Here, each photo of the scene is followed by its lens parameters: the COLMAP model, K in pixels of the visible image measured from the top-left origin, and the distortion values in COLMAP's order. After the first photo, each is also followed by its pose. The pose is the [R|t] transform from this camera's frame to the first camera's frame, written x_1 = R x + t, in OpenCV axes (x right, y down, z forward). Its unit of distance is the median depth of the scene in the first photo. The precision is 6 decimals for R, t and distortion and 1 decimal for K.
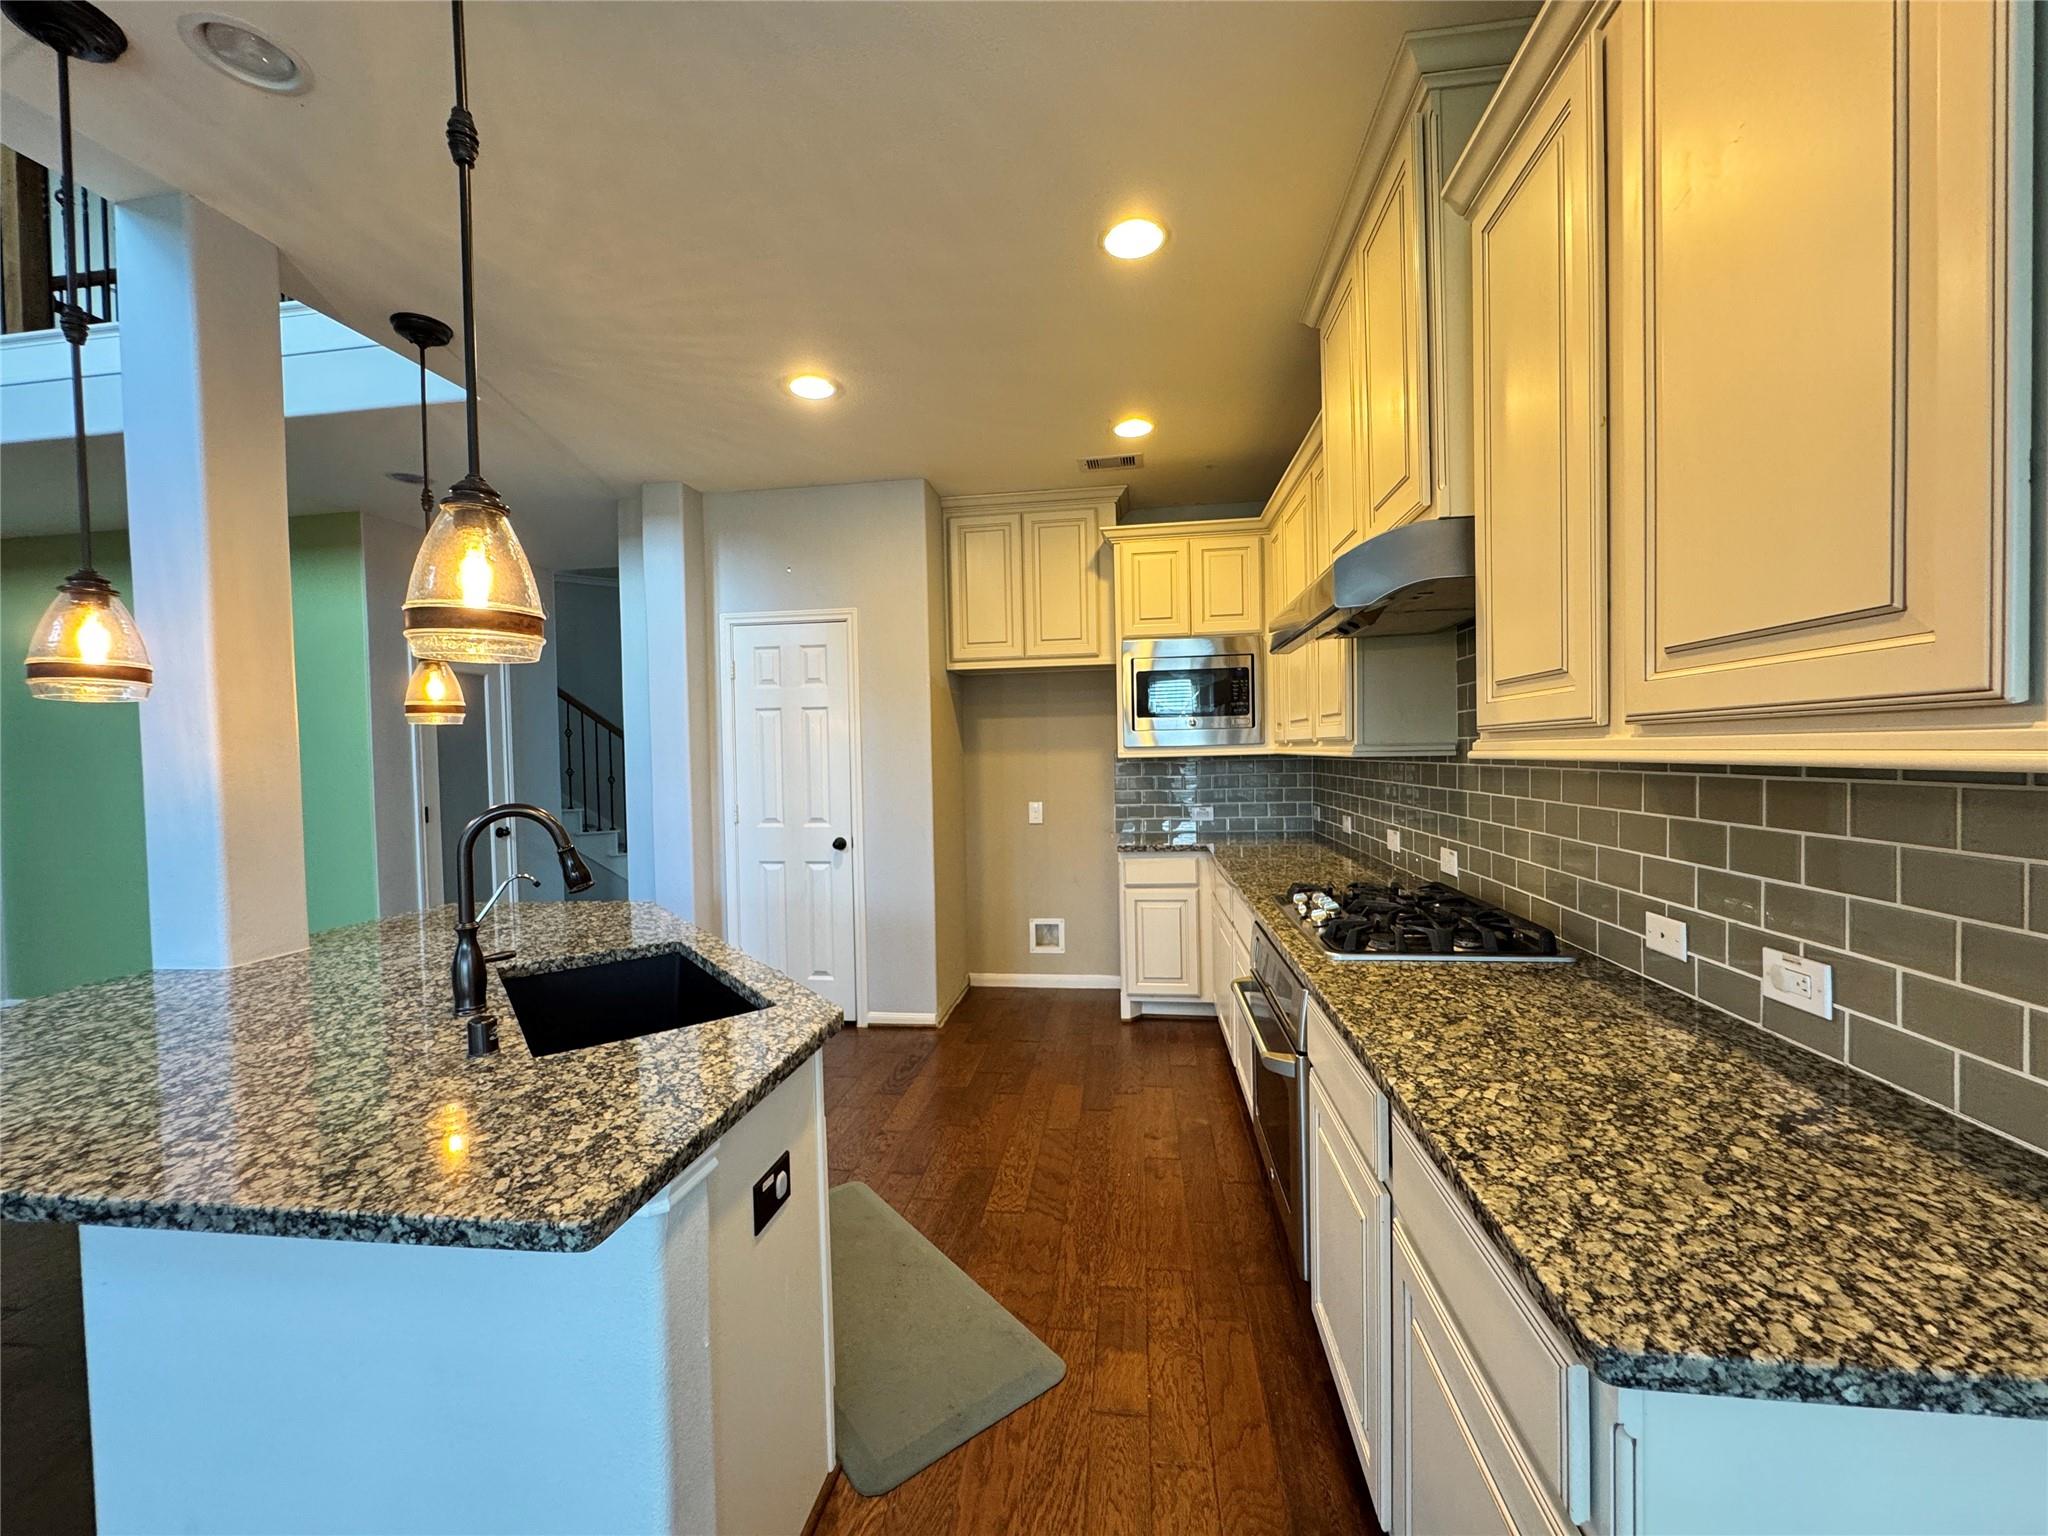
lens RADIAL K [[825.1, 0, 1023.9], [0, 825.1, 771.2], [0, 0, 1]] dist [-0.004587, 0.001083]
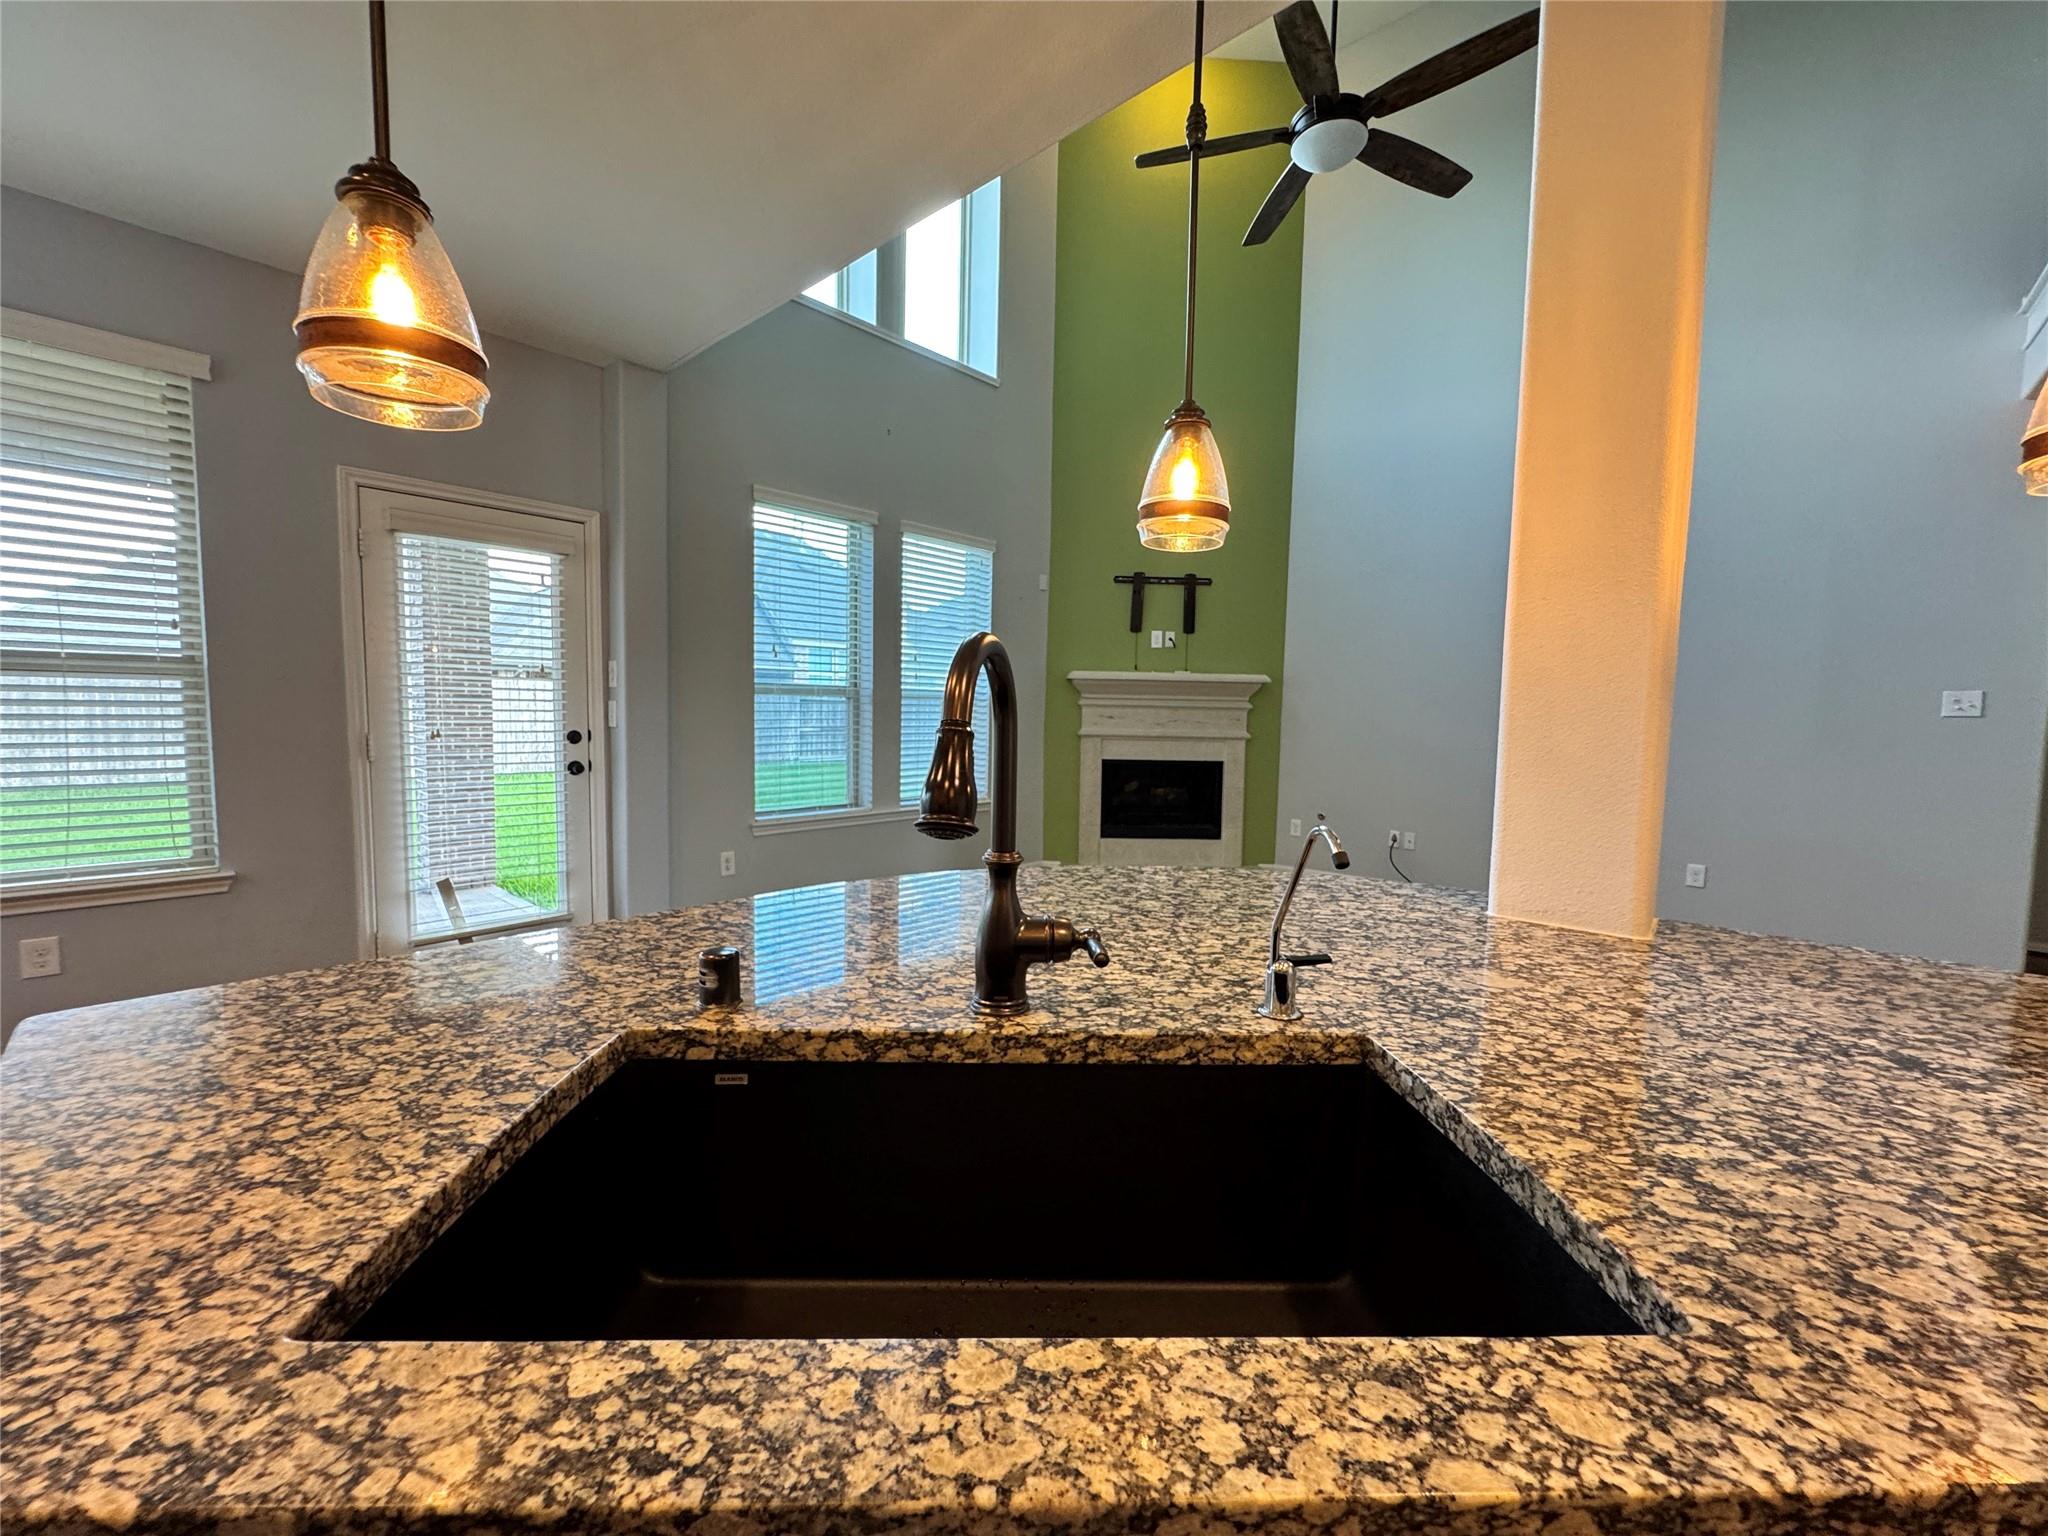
lens RADIAL K [[825.1, 0, 1035.6], [0, 825.1, 771.8], [0, 0, 1]] dist [-0.004587, 0.001083]
pose [[-0.562736, 0.069550, -0.823706, -0.281298], [-0.032585, 0.993814, 0.106174, 0.085265], [0.825994, 0.086588, -0.556989, 1.619774]]
